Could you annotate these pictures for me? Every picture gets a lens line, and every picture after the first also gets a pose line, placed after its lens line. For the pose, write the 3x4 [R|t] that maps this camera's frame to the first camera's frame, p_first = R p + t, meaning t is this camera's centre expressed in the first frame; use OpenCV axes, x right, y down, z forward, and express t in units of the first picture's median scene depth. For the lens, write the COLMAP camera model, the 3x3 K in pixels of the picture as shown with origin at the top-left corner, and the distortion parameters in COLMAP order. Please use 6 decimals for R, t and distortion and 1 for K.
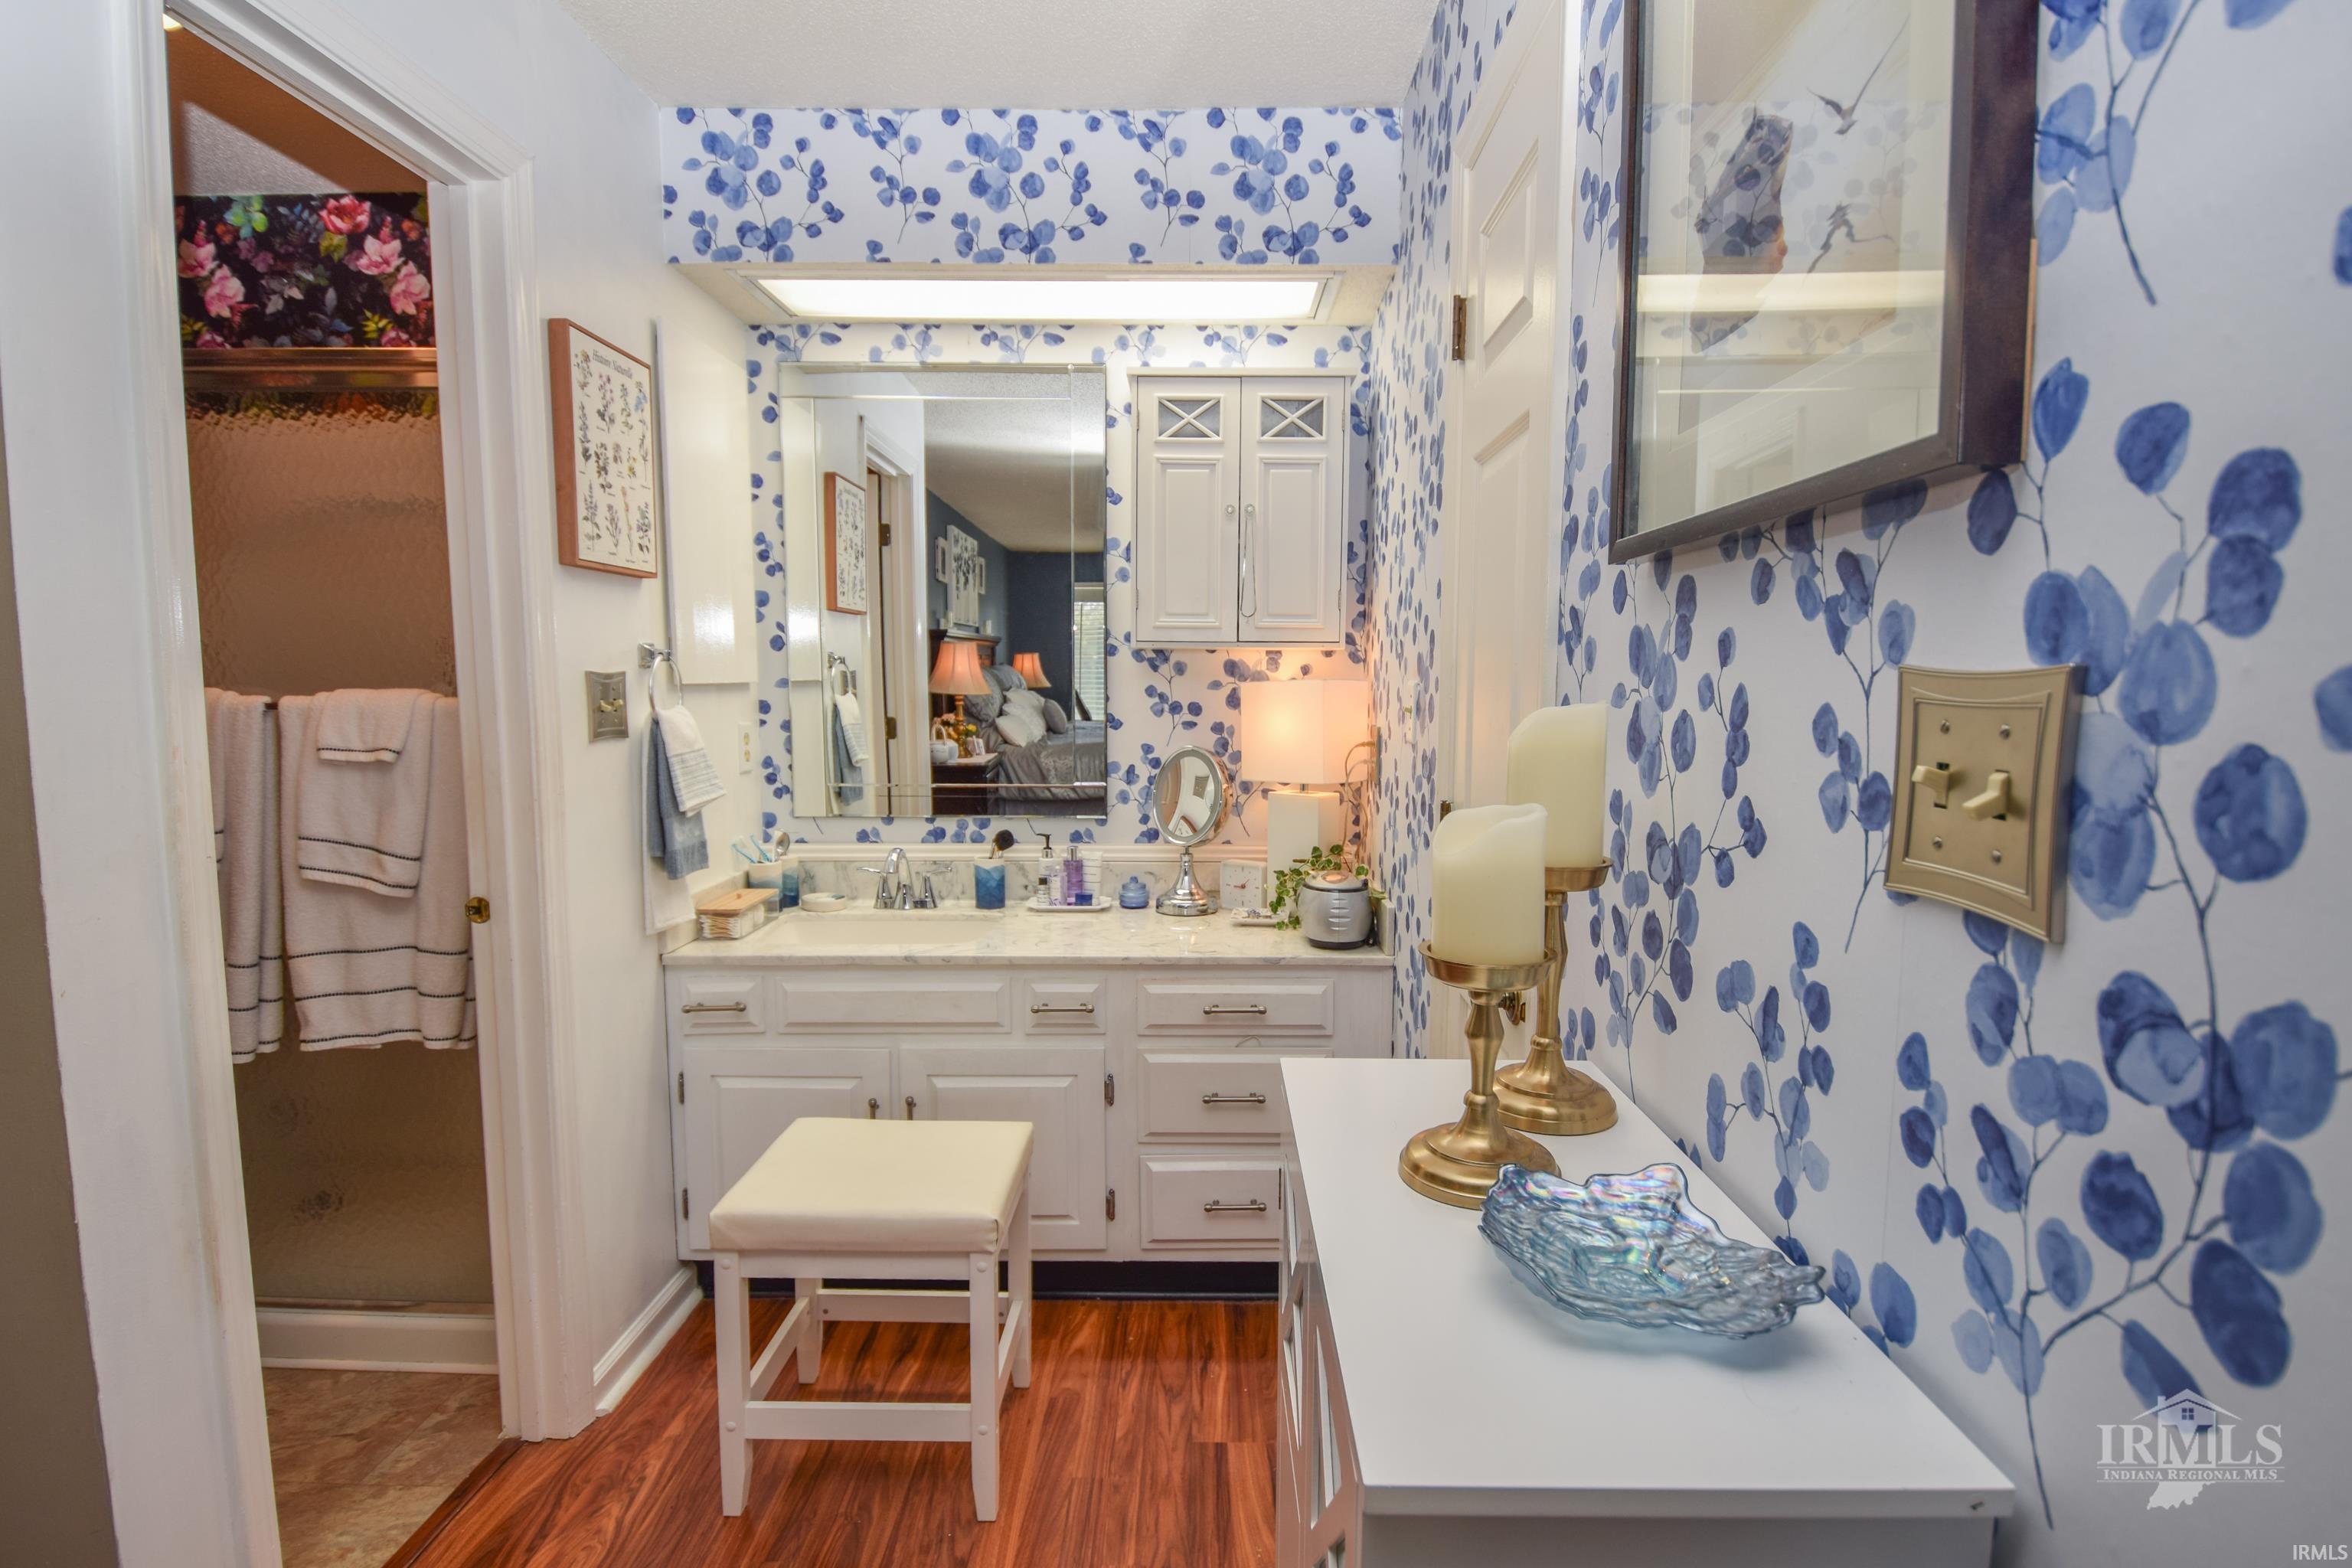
lens RADIAL K [[1147.7, 0, 1199.4], [0, 1147.7, 783.2], [0, 0, 1]] dist [0.026861, -0.027952]
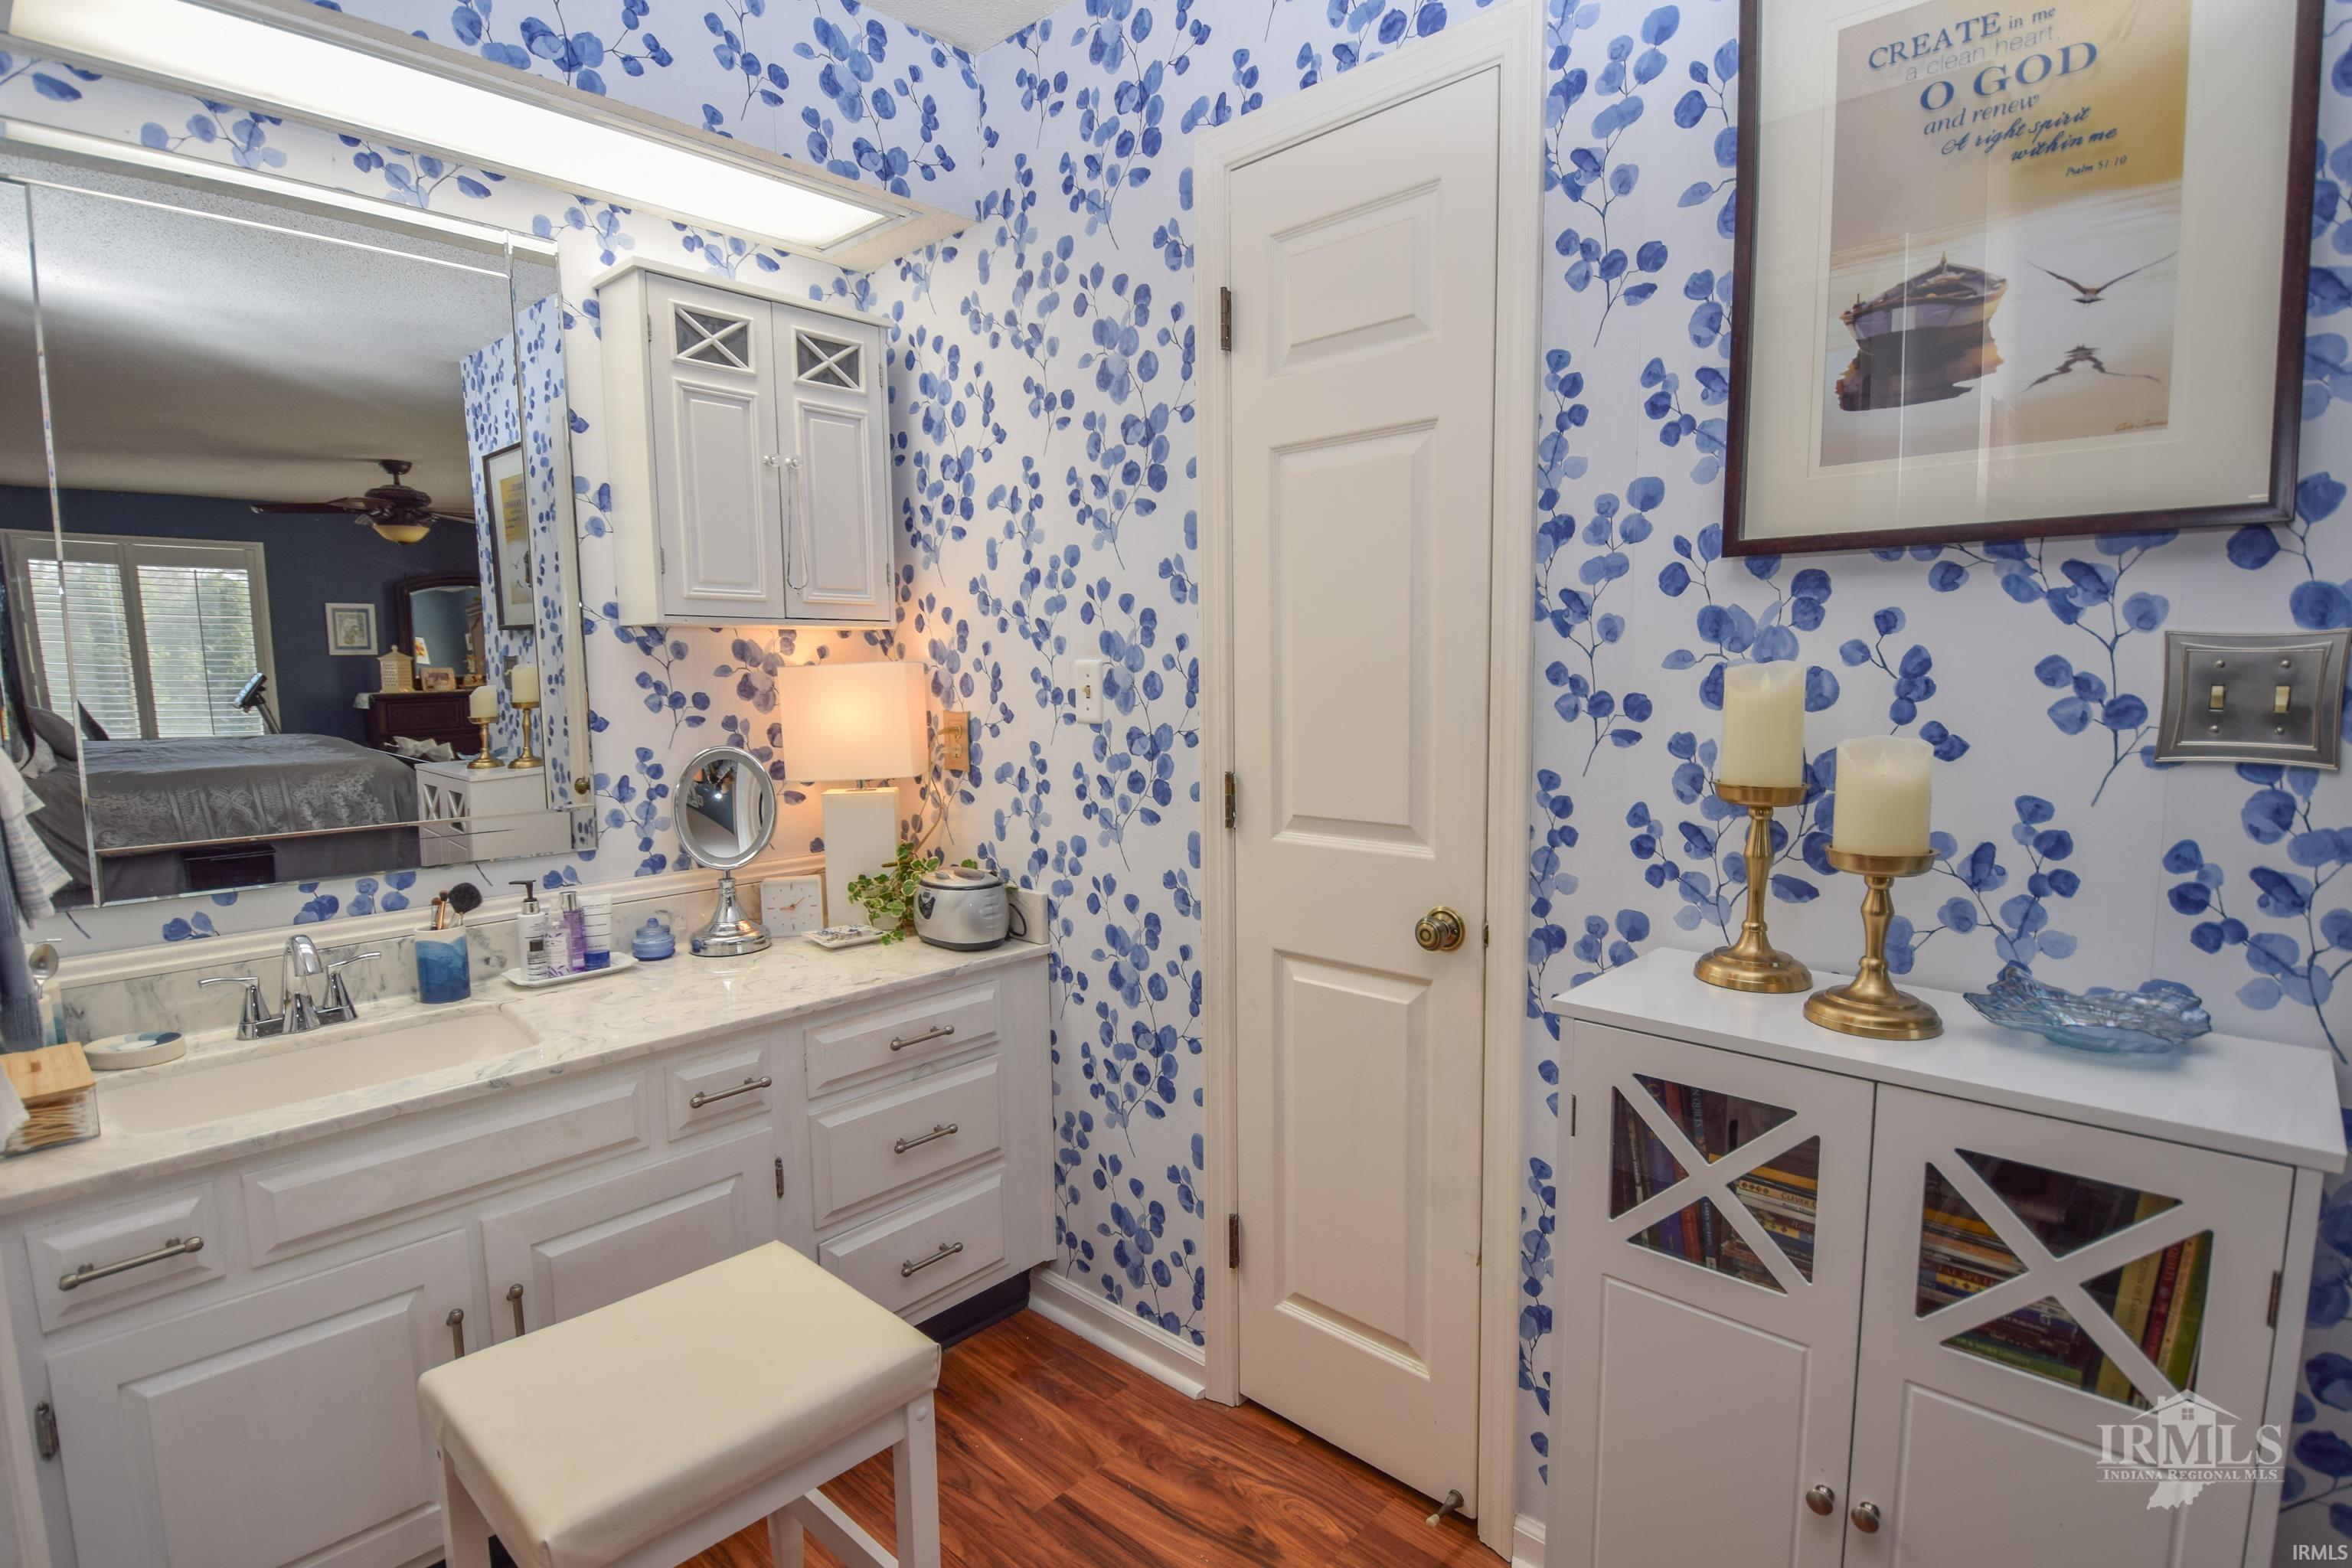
lens RADIAL K [[1147.7, 0, 1199.4], [0, 1147.7, 783.2], [0, 0, 1]] dist [0.026861, -0.027952]
pose [[0.682926, -0.086531, 0.725344, -0.389274], [0.080072, 0.995843, 0.043410, -0.015387], [-0.726085, 0.028434, 0.687016, 0.206780]]
